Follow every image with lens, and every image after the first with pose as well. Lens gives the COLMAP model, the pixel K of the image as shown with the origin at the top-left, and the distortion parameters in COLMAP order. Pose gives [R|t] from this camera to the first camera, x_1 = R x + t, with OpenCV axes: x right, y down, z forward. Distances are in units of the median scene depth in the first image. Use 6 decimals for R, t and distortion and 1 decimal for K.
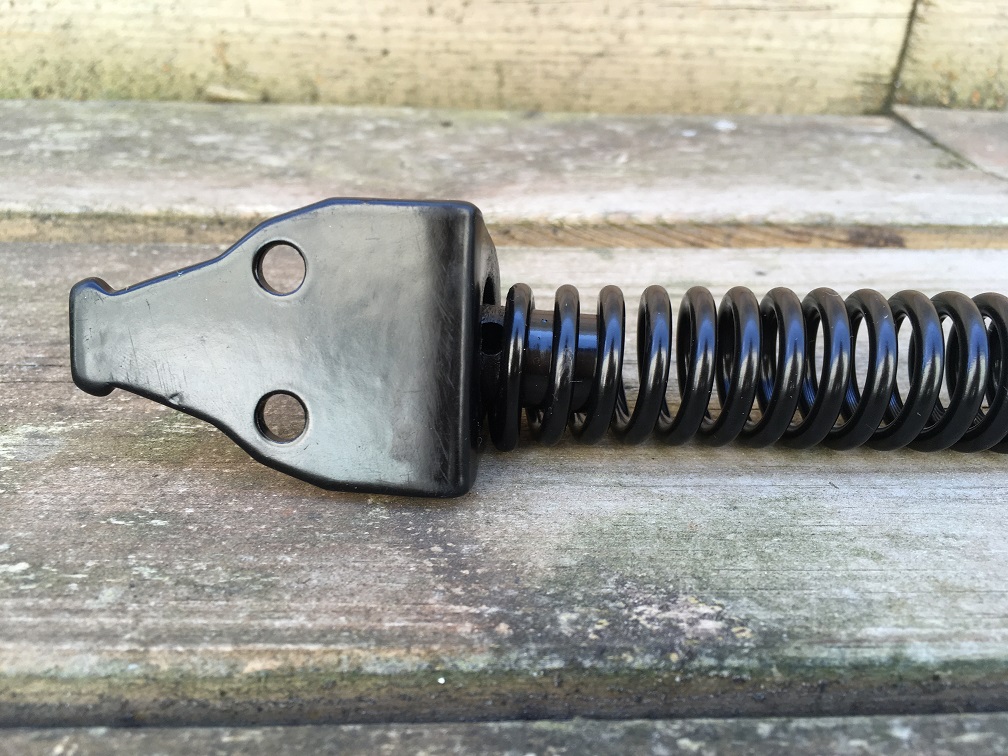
lens RADIAL K [[869.7, 0, 510.6], [0, 869.7, 409.5], [0, 0, 1]] dist [0.064411, -0.127885]
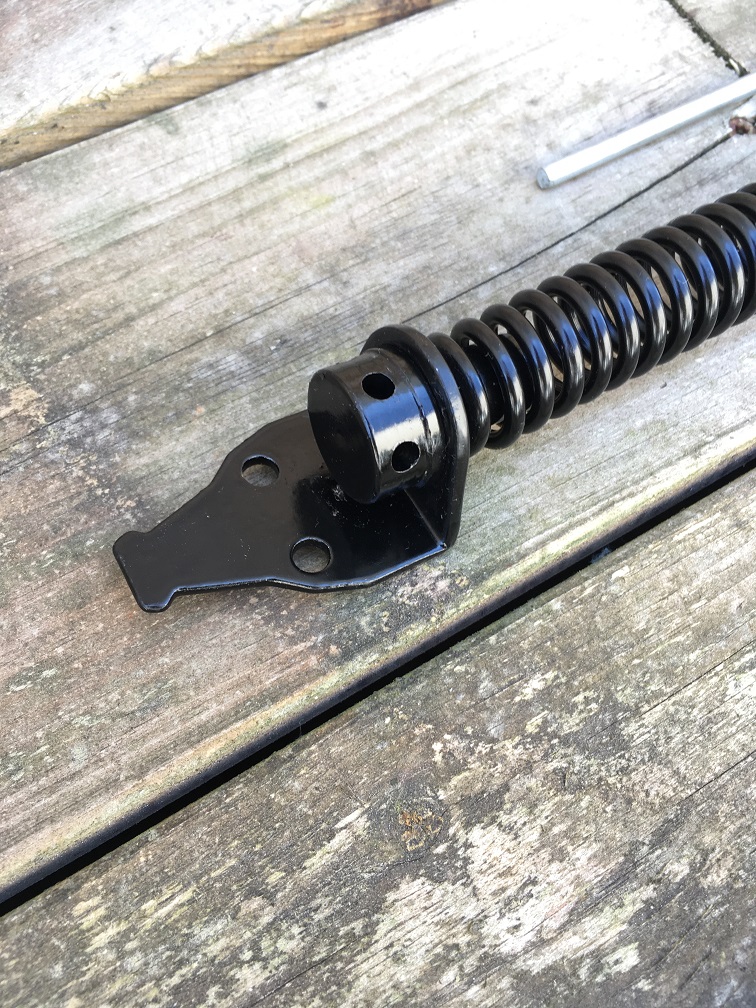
lens RADIAL K [[860.9, 0, 389.5], [0, 860.9, 506.7], [0, 0, 1]] dist [0.076359, -0.126641]
pose [[0.877171, -0.434204, 0.205034, -0.126145], [0.222978, 0.746492, 0.626921, -0.886974], [-0.425268, -0.504199, 0.751619, -0.096066]]
